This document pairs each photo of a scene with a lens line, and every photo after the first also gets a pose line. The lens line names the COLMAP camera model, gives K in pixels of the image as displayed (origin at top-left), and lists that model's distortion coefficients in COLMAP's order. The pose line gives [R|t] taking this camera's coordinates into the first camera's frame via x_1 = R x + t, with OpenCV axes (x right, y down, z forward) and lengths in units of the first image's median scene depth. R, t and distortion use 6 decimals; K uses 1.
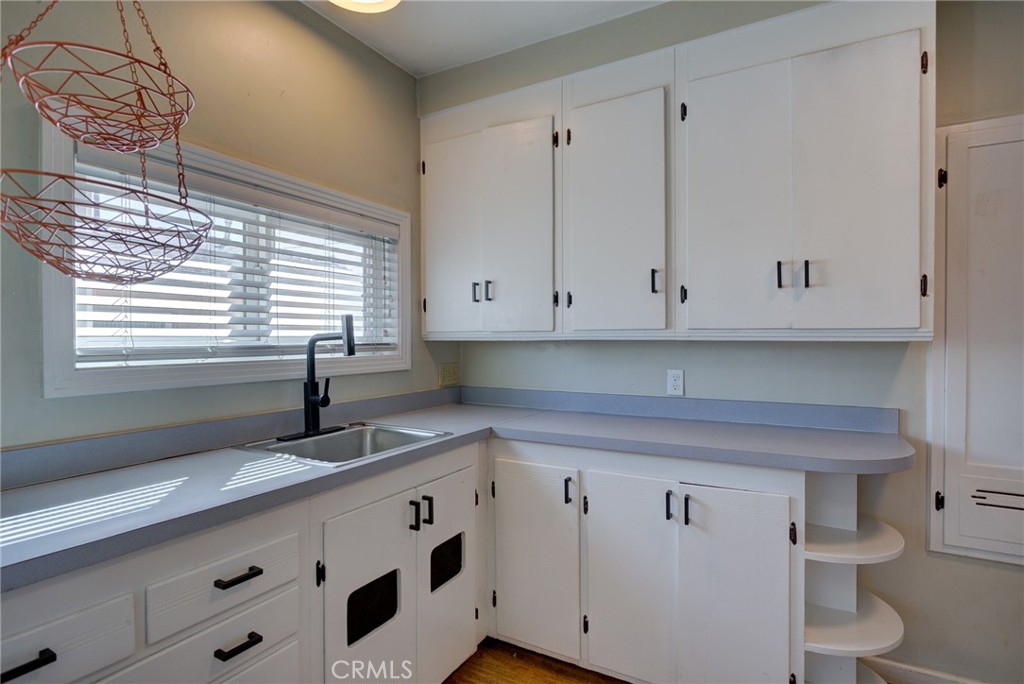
lens RADIAL K [[508.7, 0, 513.6], [0, 508.7, 340.5], [0, 0, 1]] dist [-0.016900, 0.005603]
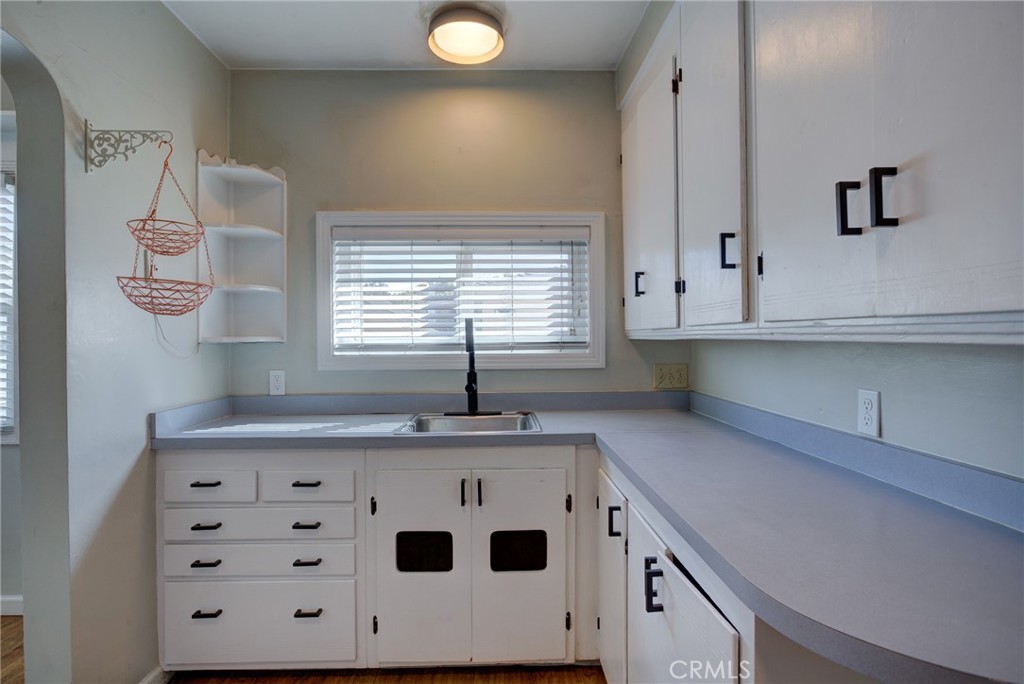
lens RADIAL K [[508.7, 0, 509.2], [0, 508.7, 339.1], [0, 0, 1]] dist [-0.016900, 0.005603]
pose [[0.513575, 0.001790, -0.858043, 0.694239], [0.001747, 0.999994, 0.003132, -0.003919], [0.858043, -0.003107, 0.513569, 0.412401]]
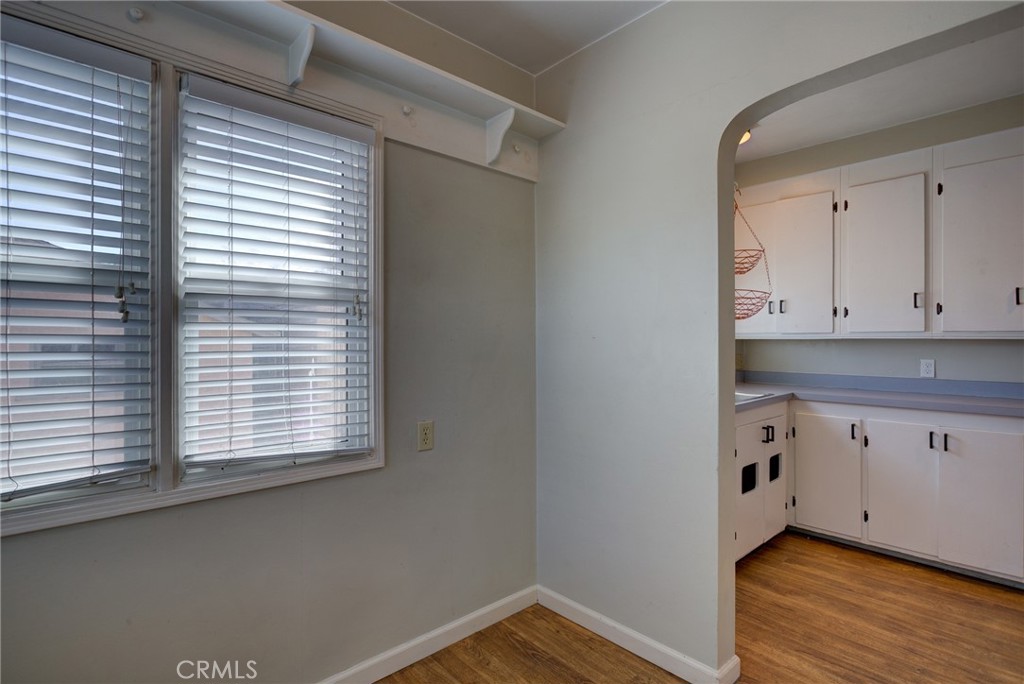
lens RADIAL K [[508.7, 0, 508.9], [0, 508.7, 341.4], [0, 0, 1]] dist [-0.016900, 0.005603]
pose [[0.949500, 0.001770, -0.313761, -0.412584], [-0.001274, 0.999998, 0.001786, 0.006007], [0.313763, -0.001297, 0.949500, -0.833590]]
